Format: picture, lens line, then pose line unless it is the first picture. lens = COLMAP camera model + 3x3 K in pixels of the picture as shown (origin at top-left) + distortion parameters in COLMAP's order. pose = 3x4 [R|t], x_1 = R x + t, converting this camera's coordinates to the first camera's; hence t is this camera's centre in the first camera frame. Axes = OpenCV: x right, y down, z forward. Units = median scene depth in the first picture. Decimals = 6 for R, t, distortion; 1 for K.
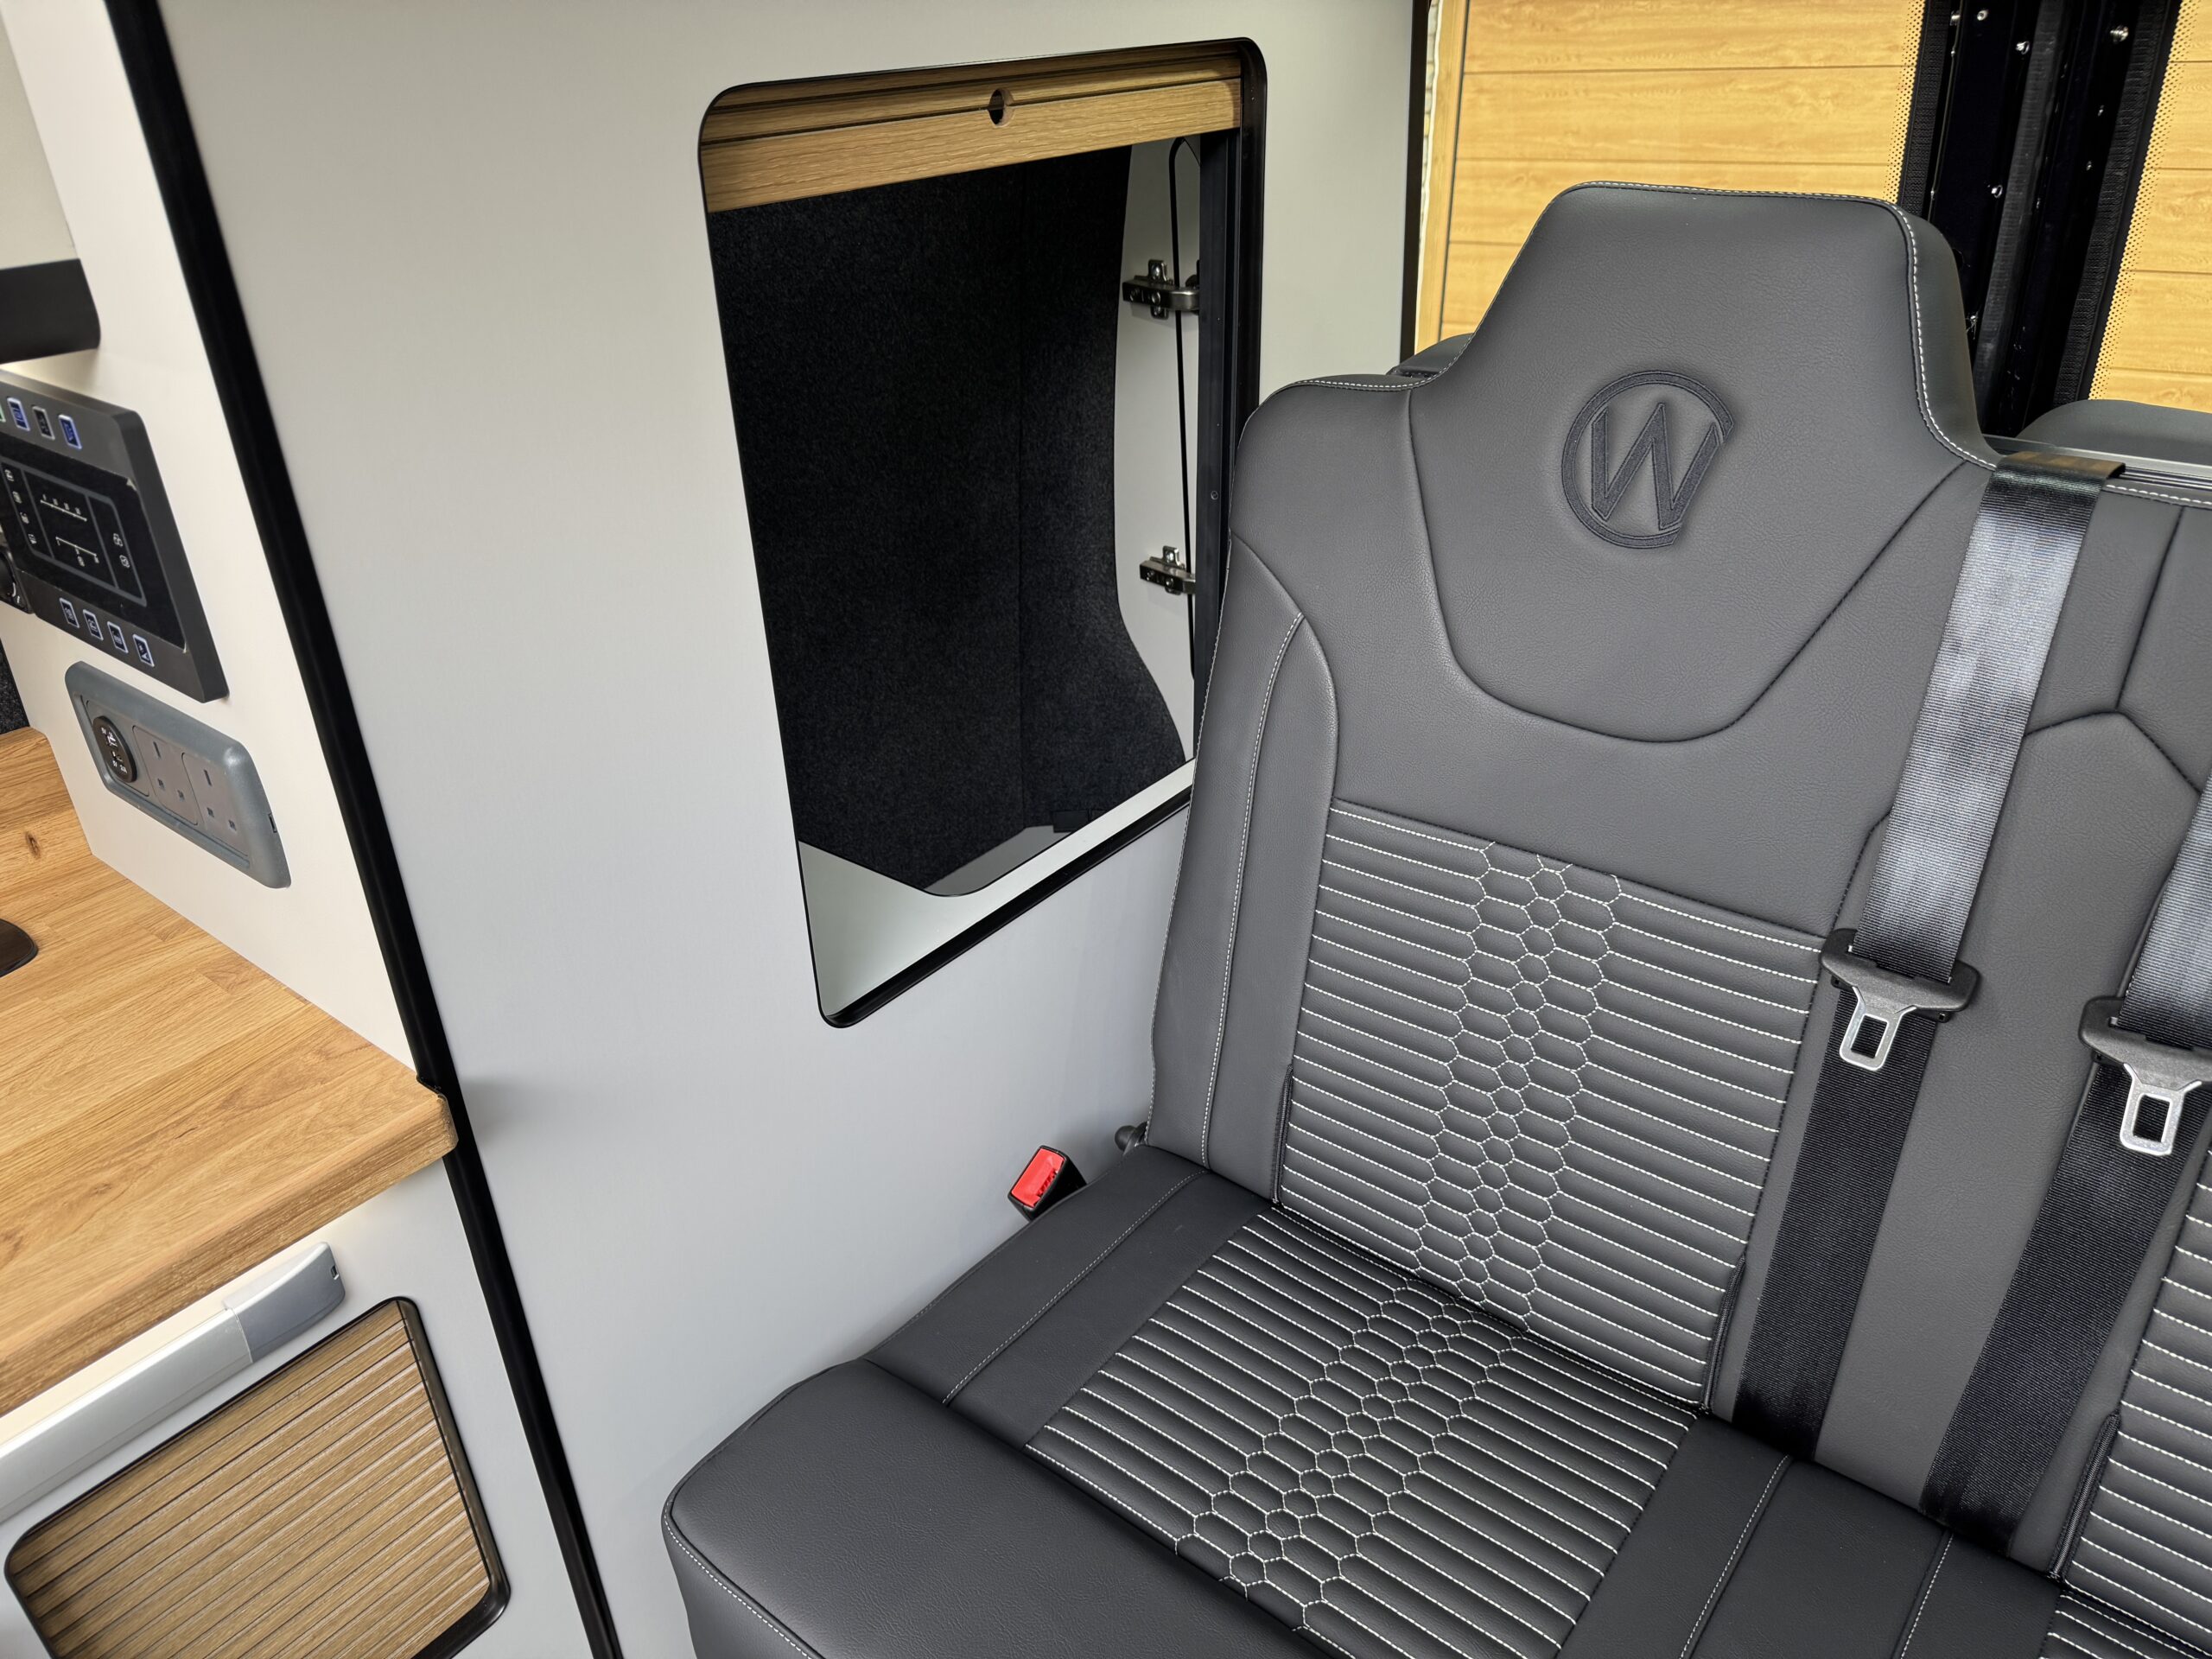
lens RADIAL K [[1570.2, 0, 1103.8], [0, 1570.2, 840.0], [0, 0, 1]] dist [0.024957, -0.041552]
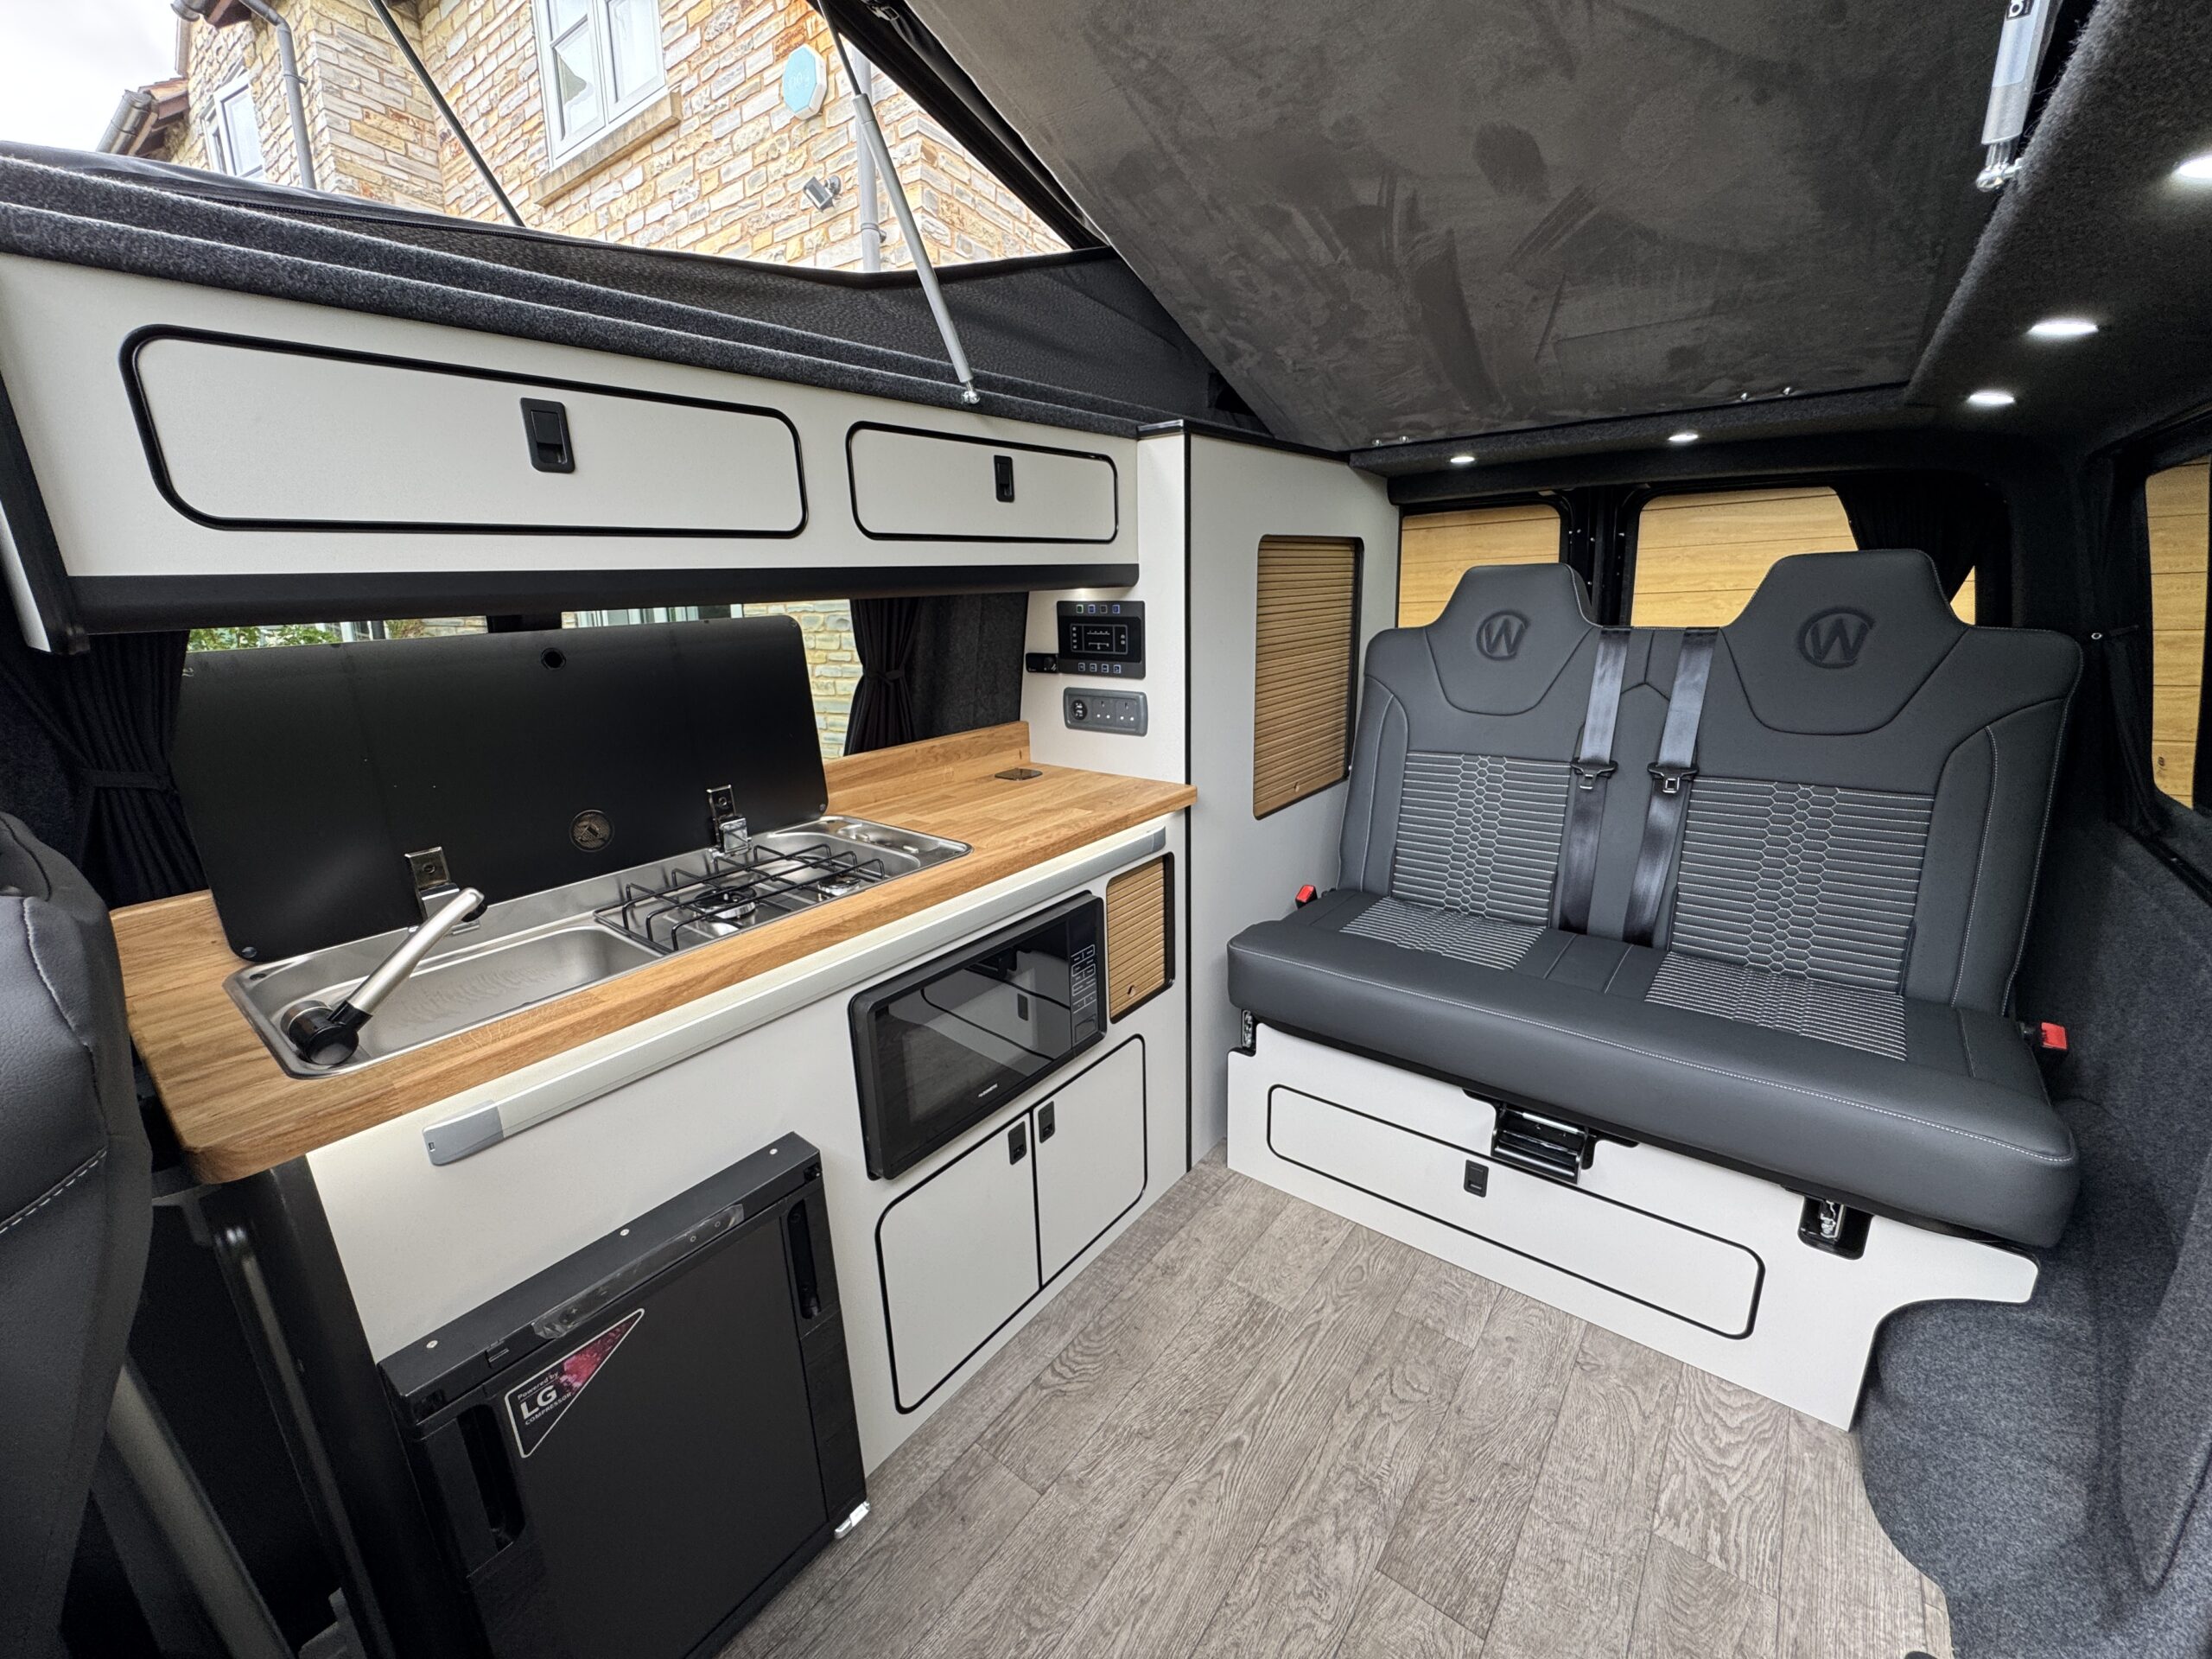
lens RADIAL K [[889.2, 0, 1105.3], [0, 889.2, 828.5], [0, 0, 1]] dist [-0.003063, 0.000411]
pose [[0.999982, -0.005880, -0.000903, -0.536633], [0.005507, 0.972387, -0.233309, 0.626391], [0.002250, 0.233300, 0.972402, -0.820186]]
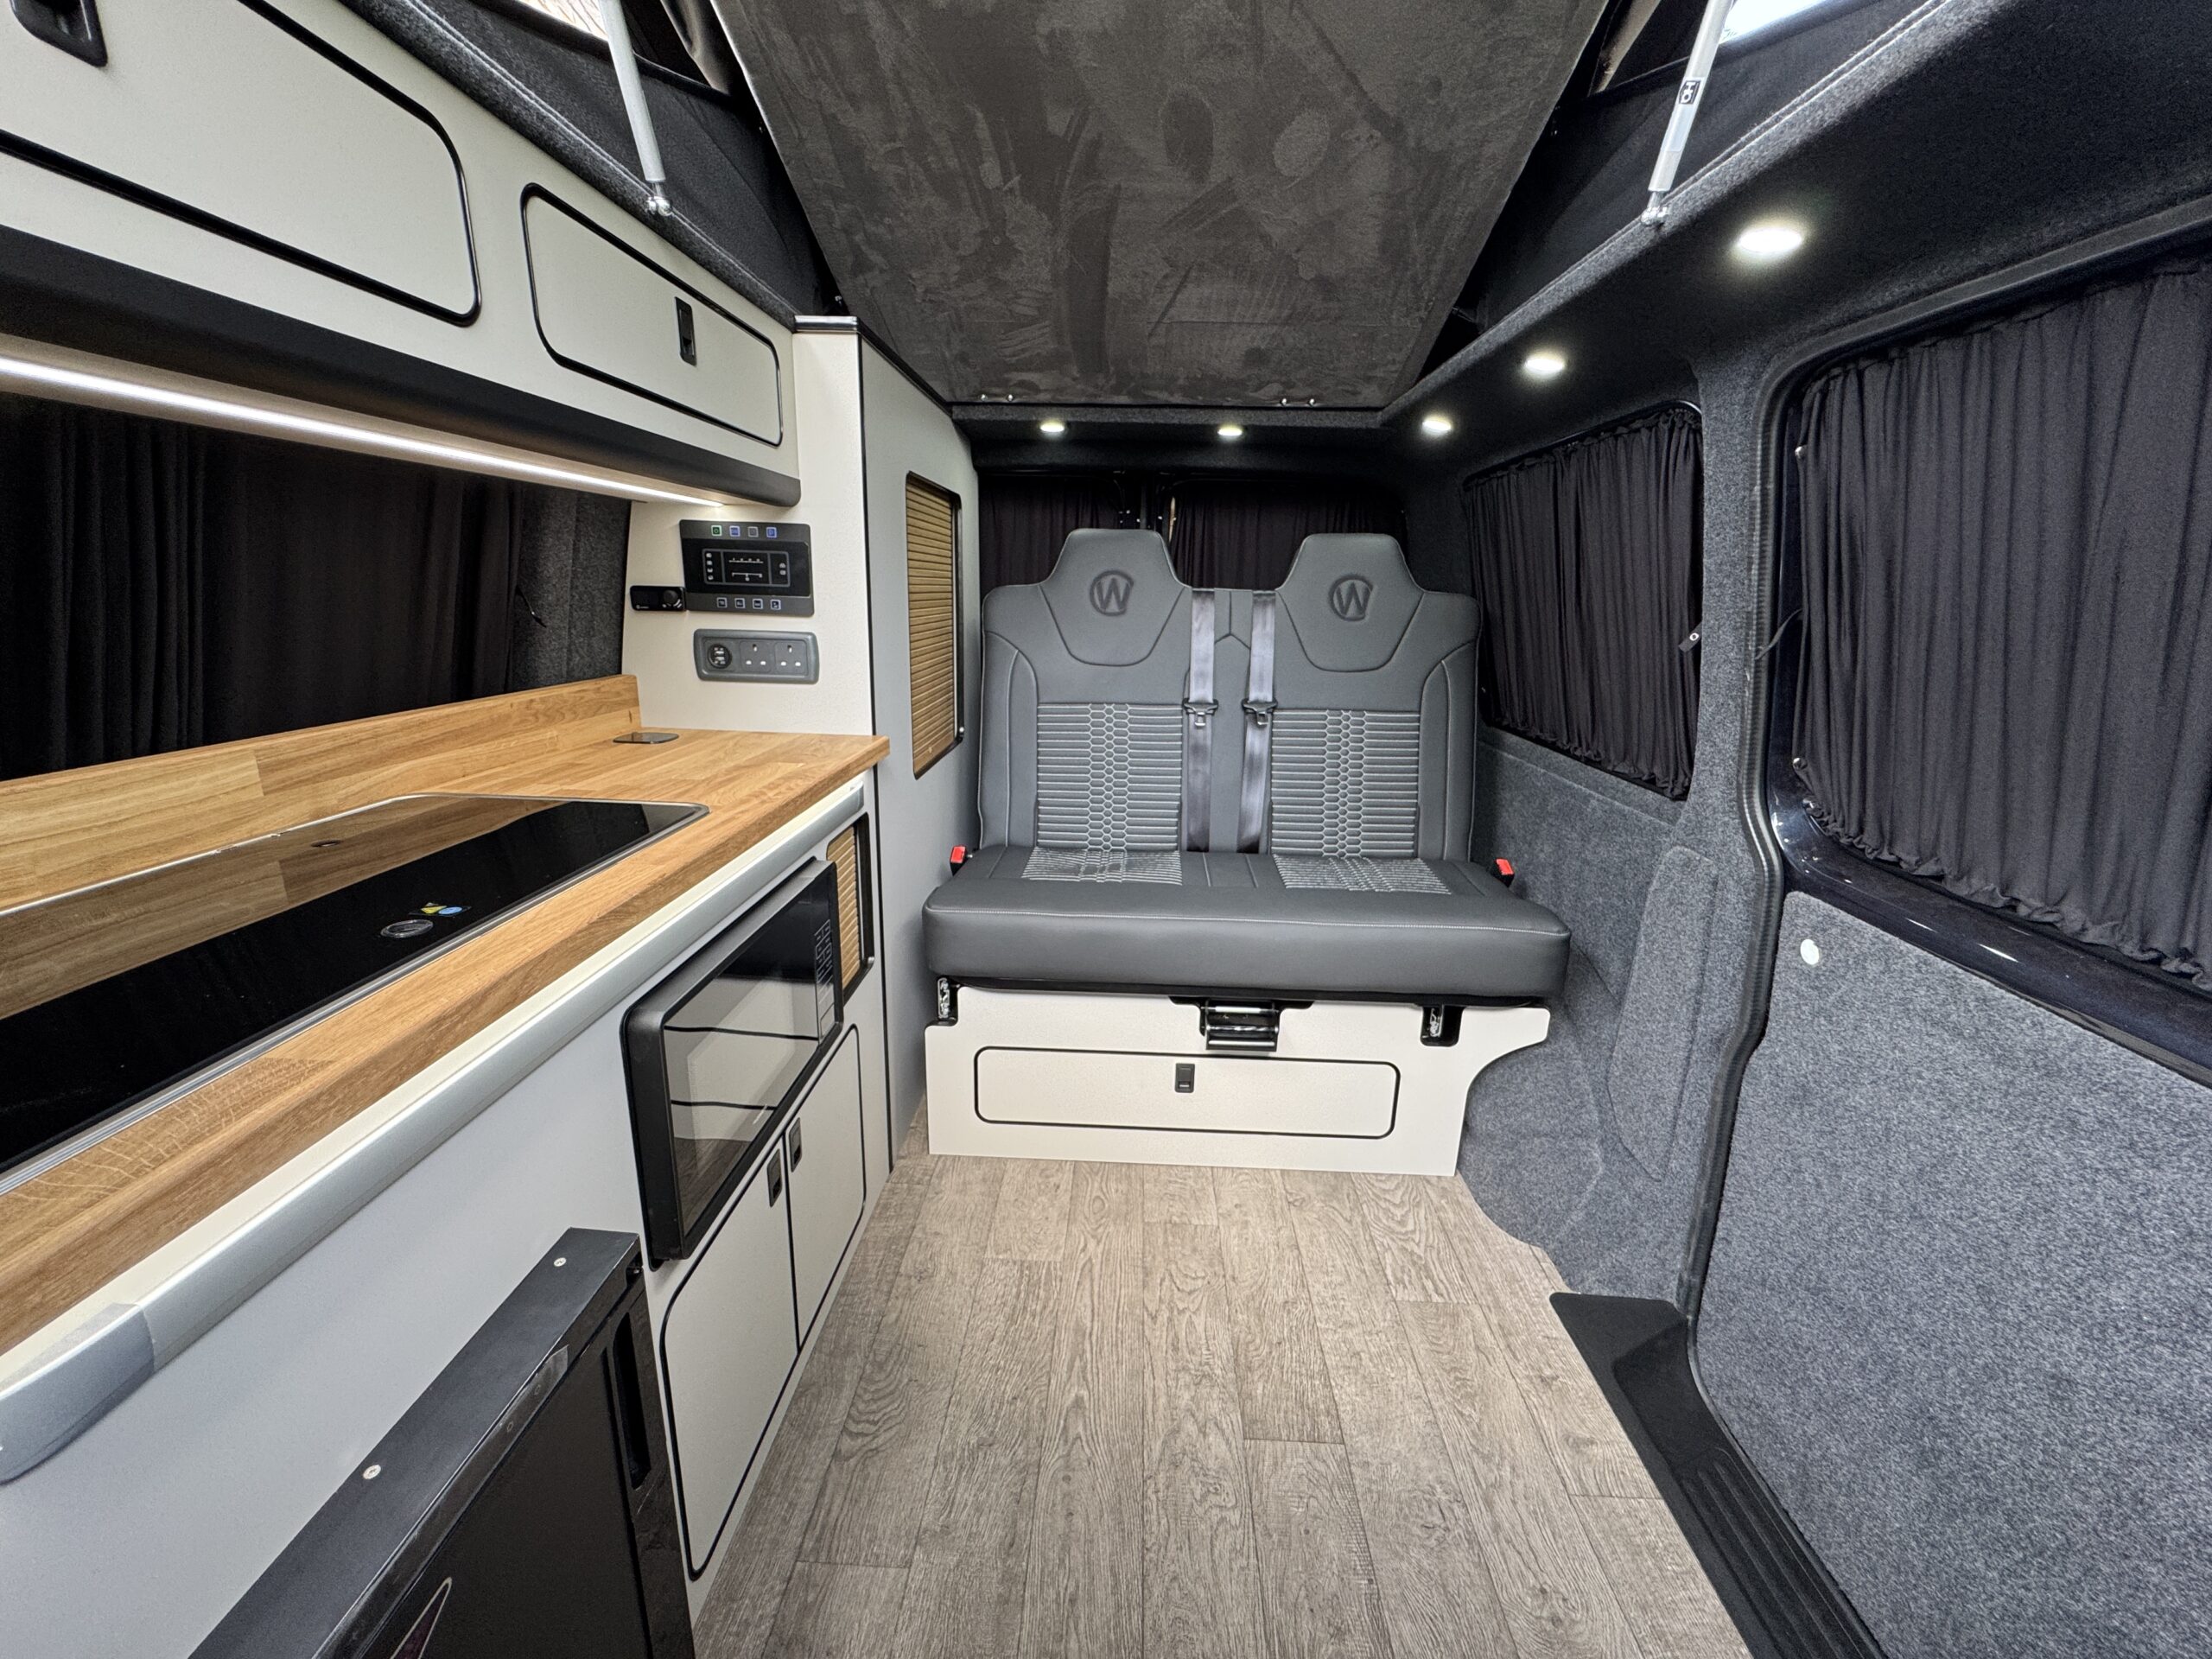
lens RADIAL K [[889.2, 0, 1106.0], [0, 889.2, 827.9], [0, 0, 1]] dist [-0.003063, 0.000411]
pose [[0.808244, -0.110690, 0.578351, -0.974848], [0.247512, 0.955056, -0.163111, 0.647224], [-0.534303, 0.274982, 0.799316, -0.563776]]
